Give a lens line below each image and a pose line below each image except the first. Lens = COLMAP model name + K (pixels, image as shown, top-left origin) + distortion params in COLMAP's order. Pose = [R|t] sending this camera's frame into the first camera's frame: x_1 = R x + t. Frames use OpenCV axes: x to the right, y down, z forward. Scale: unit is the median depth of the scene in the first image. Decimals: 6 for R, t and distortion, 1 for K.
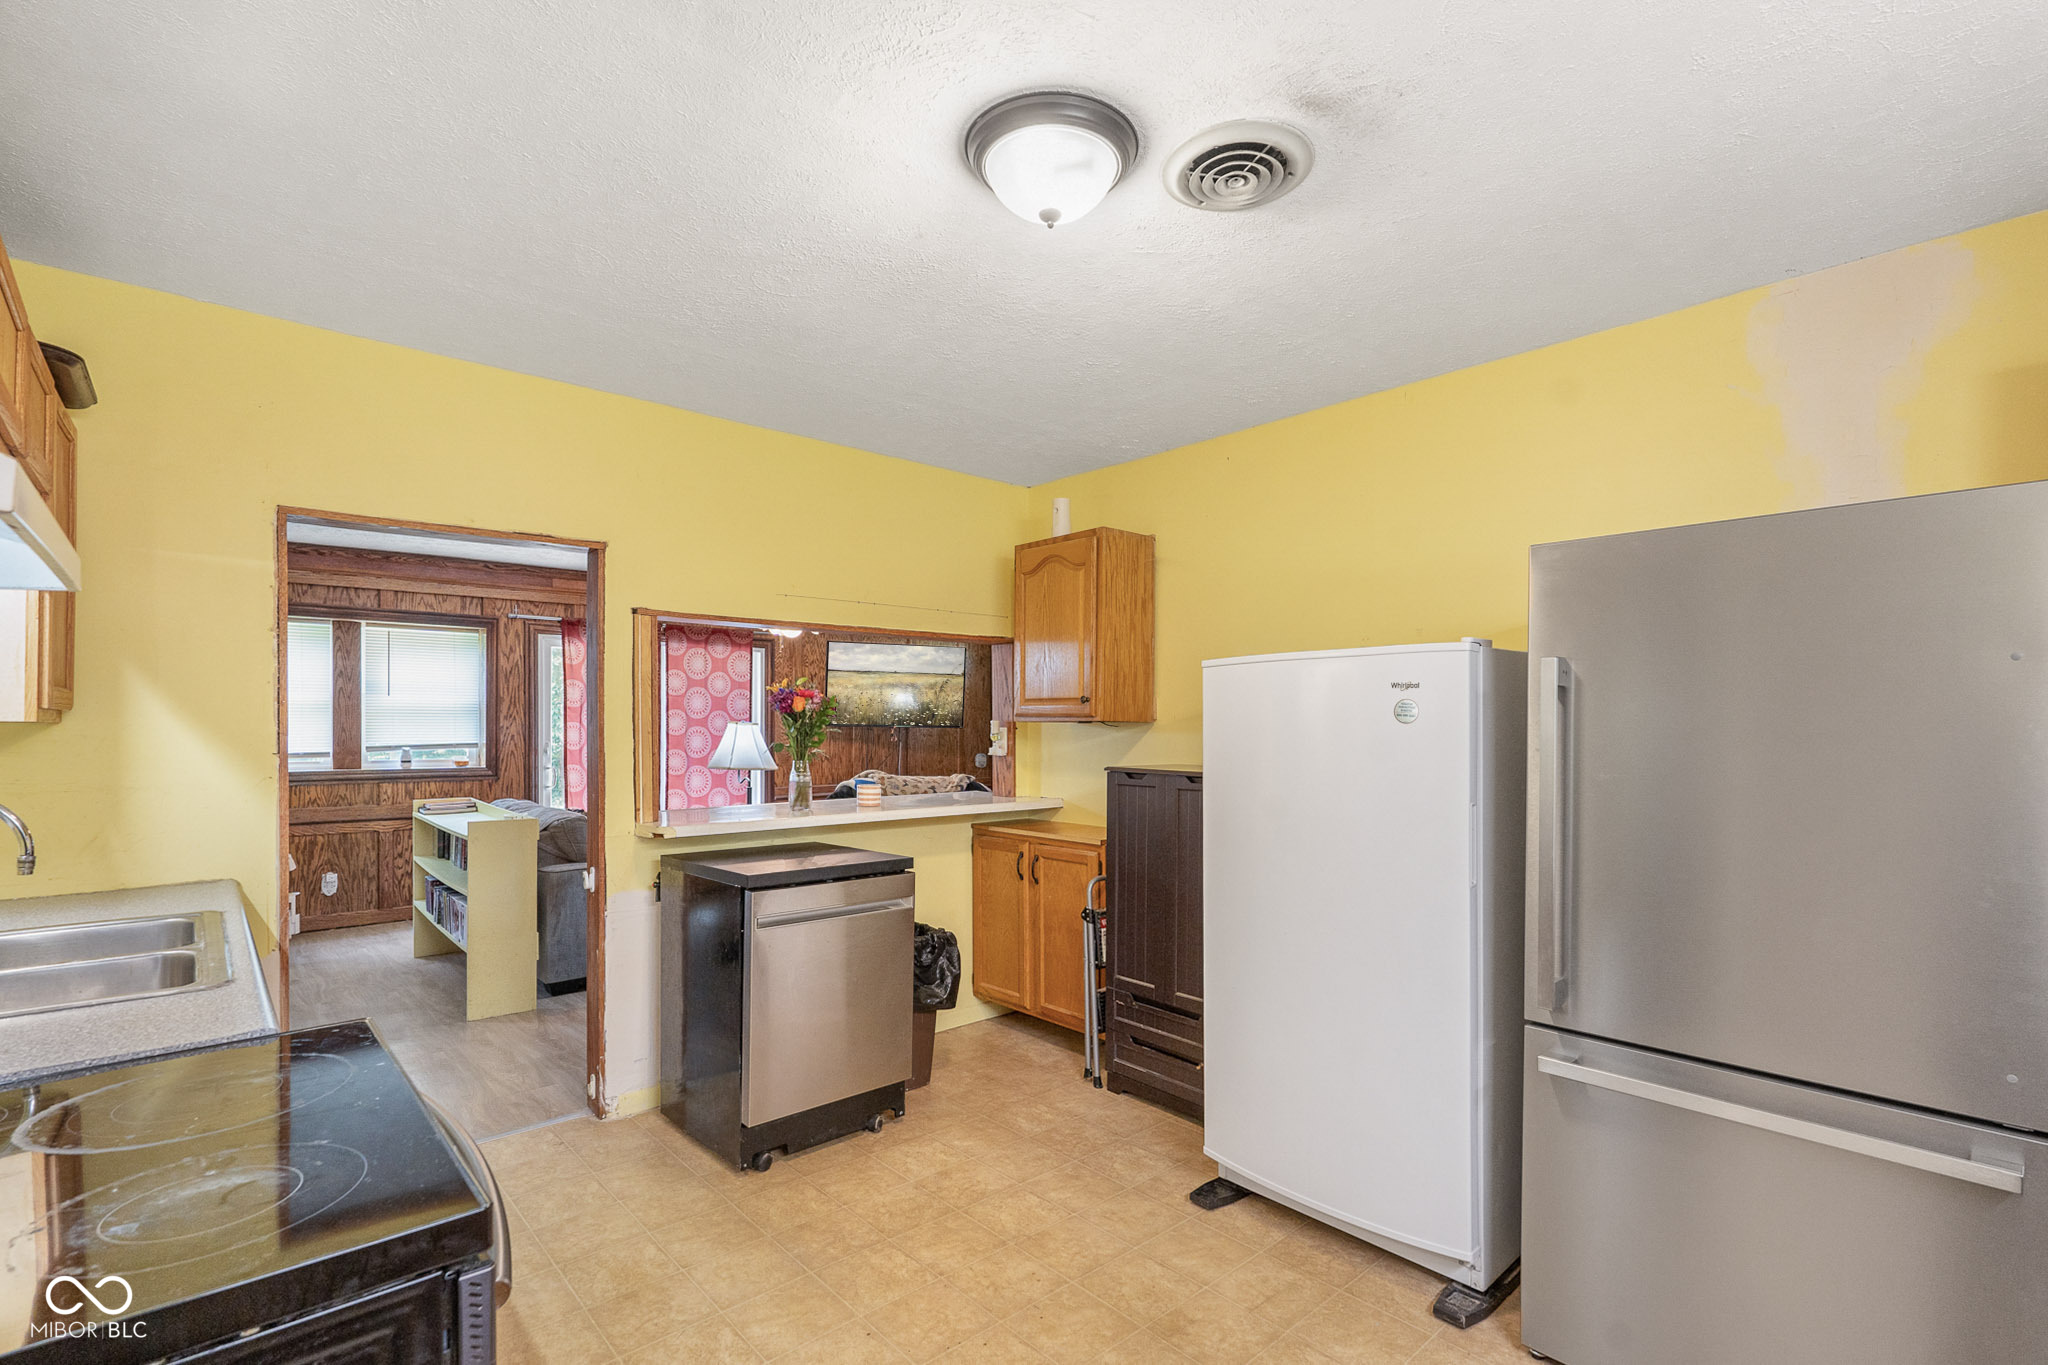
lens RADIAL K [[927.5, 0, 1024.0], [0, 927.5, 724.7], [0, 0, 1]] dist [-0.003114, 0.000754]
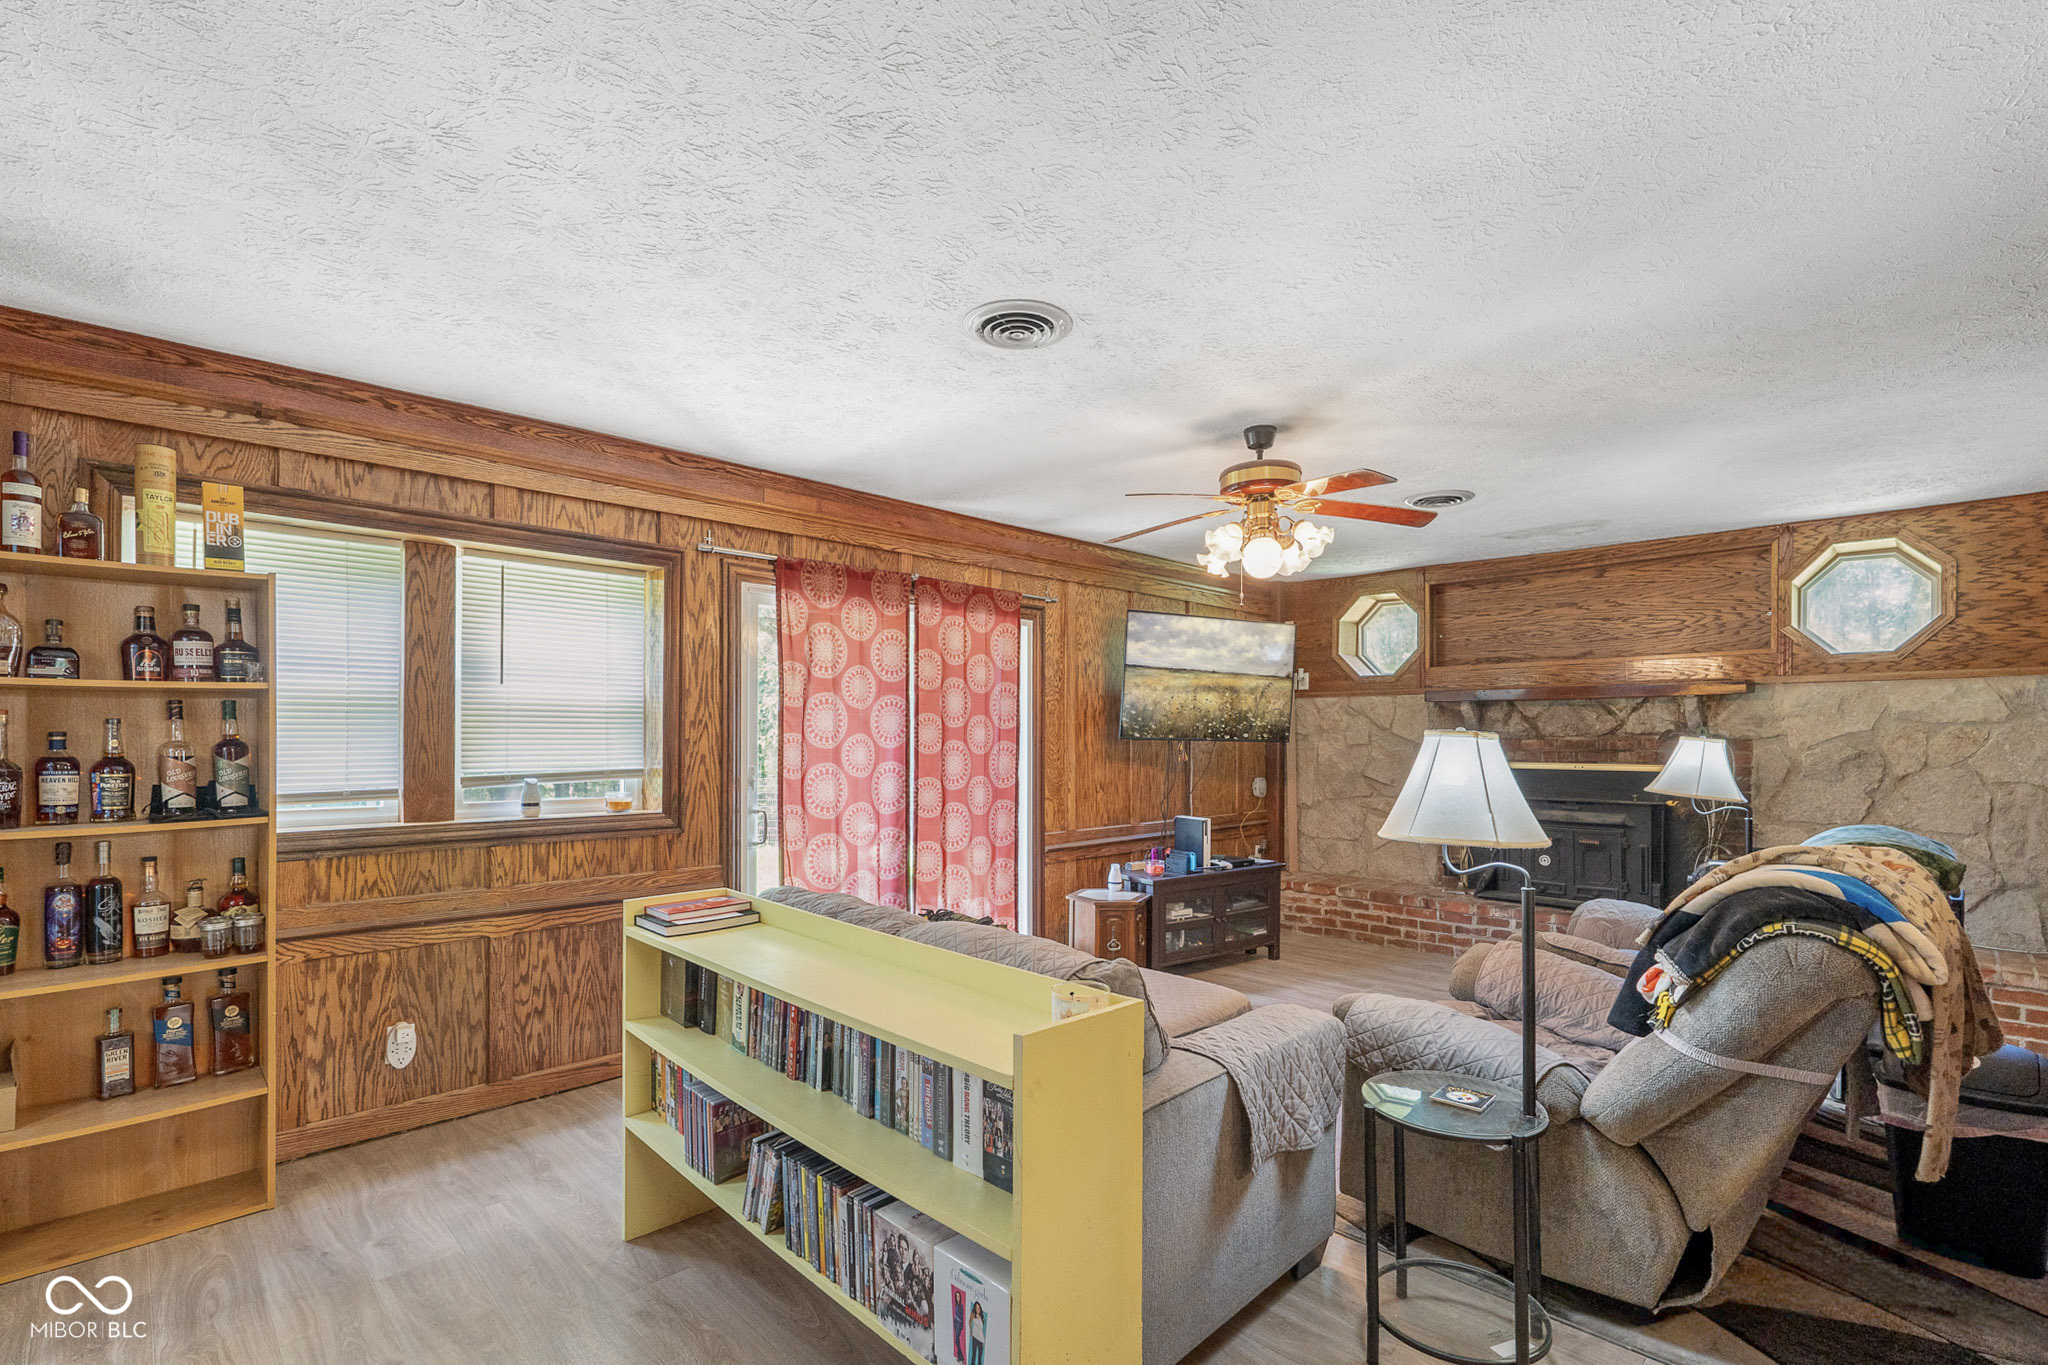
lens RADIAL K [[927.5, 0, 1010.4], [0, 927.5, 729.7], [0, 0, 1]] dist [-0.003114, 0.000754]
pose [[0.999089, 0.003788, 0.042509, -0.415303], [-0.003596, 0.999983, -0.004602, -0.002987], [-0.042525, 0.004445, 0.999085, 0.449253]]
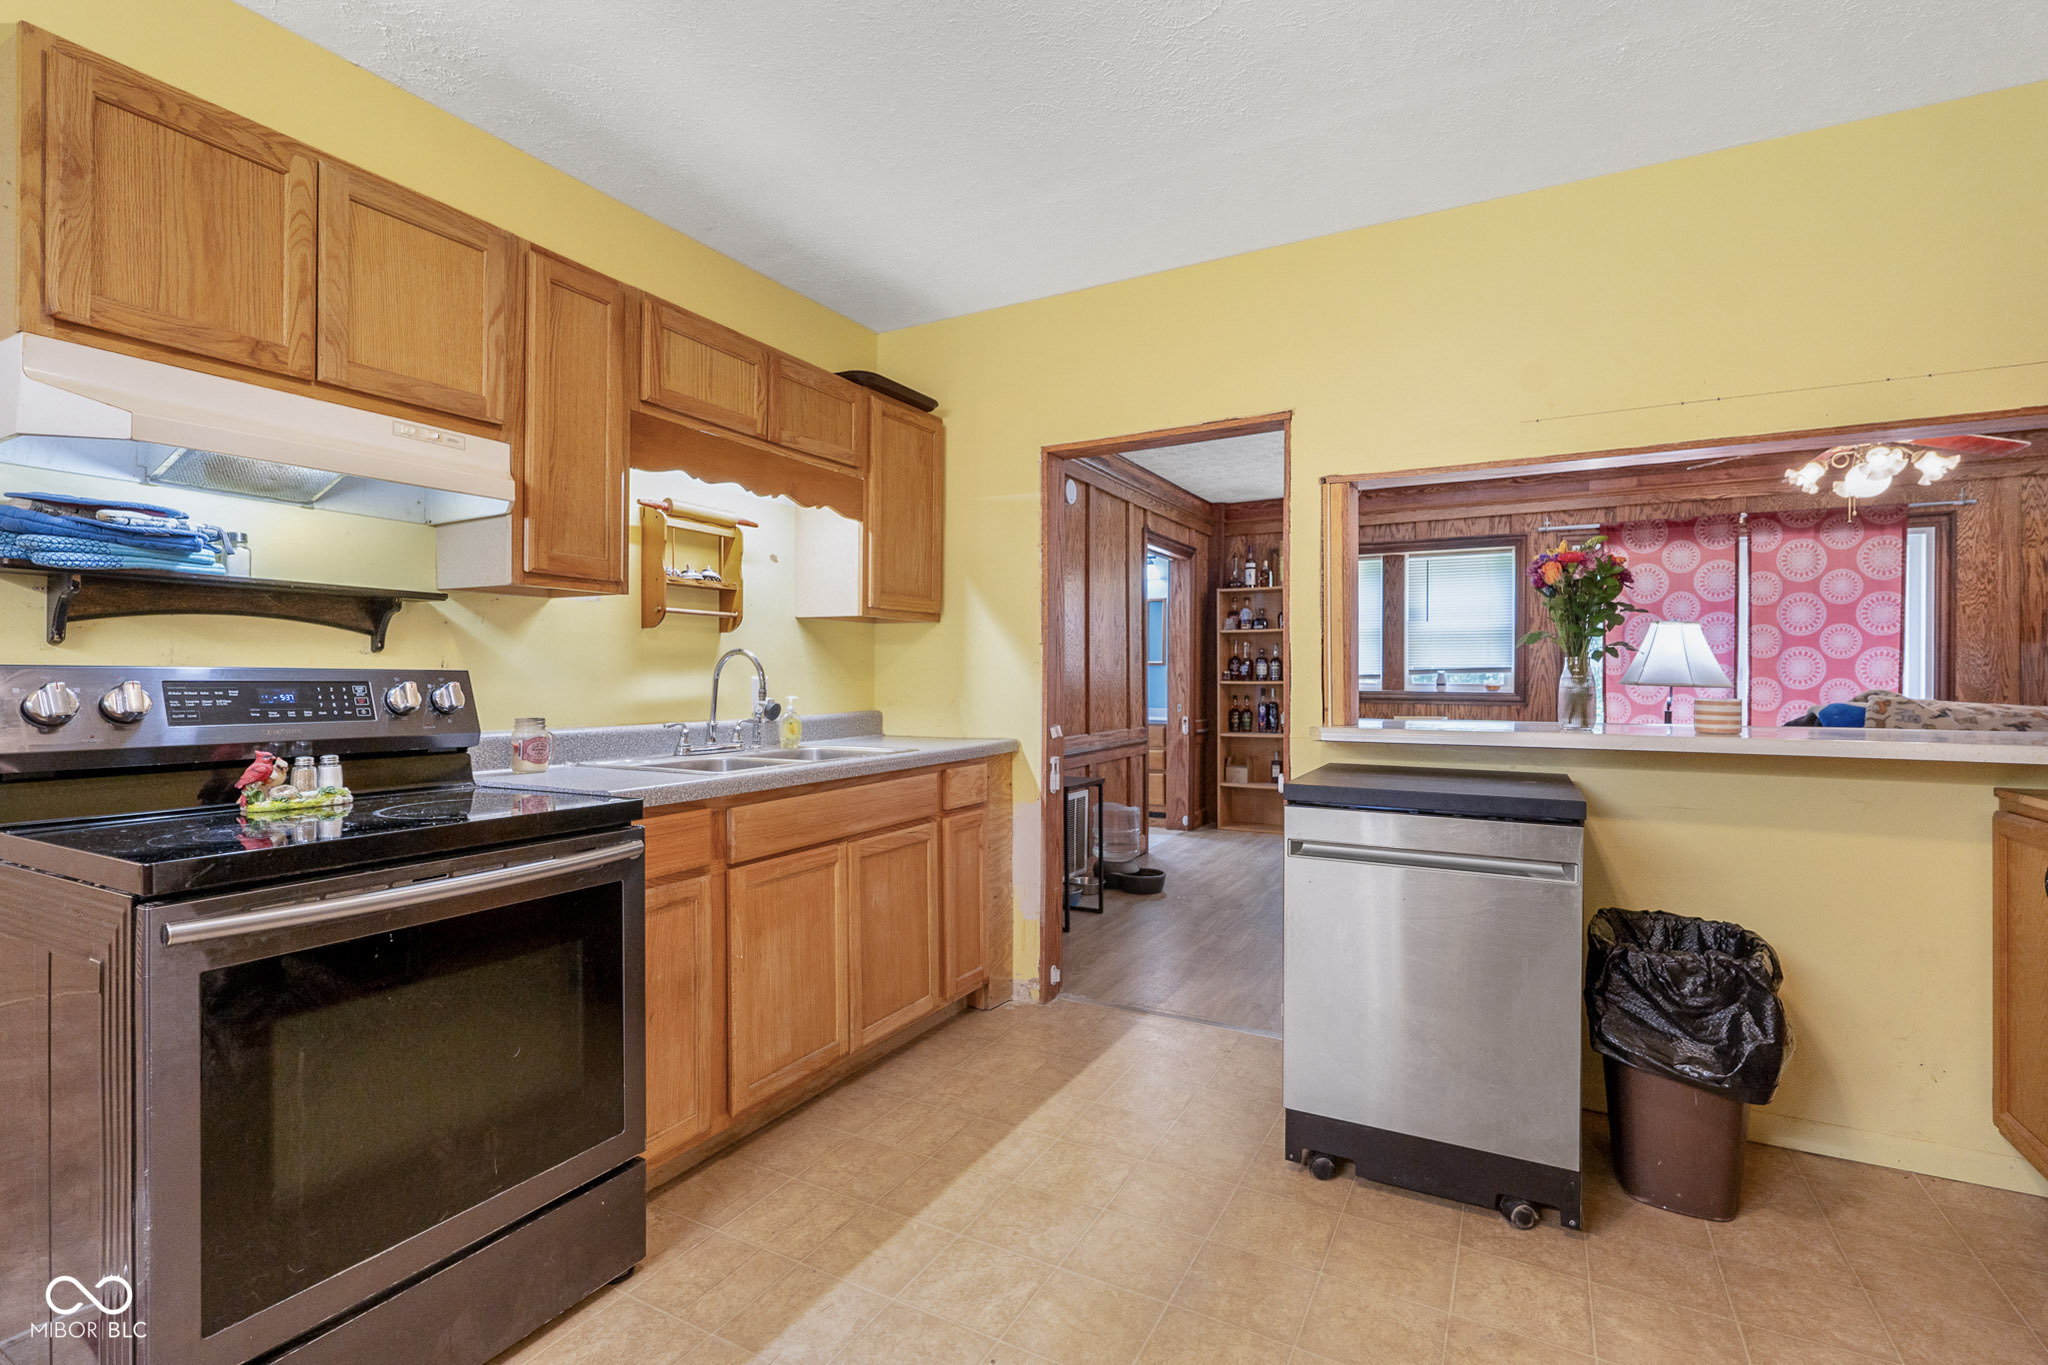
lens RADIAL K [[927.5, 0, 1039.9], [0, 927.5, 675.1], [0, 0, 1]] dist [-0.003114, 0.000754]
pose [[0.345326, -0.000427, -0.938483, 0.152271], [0.000358, 1.000000, -0.000324, 0.029988], [0.938483, -0.000224, 0.345326, 0.226048]]
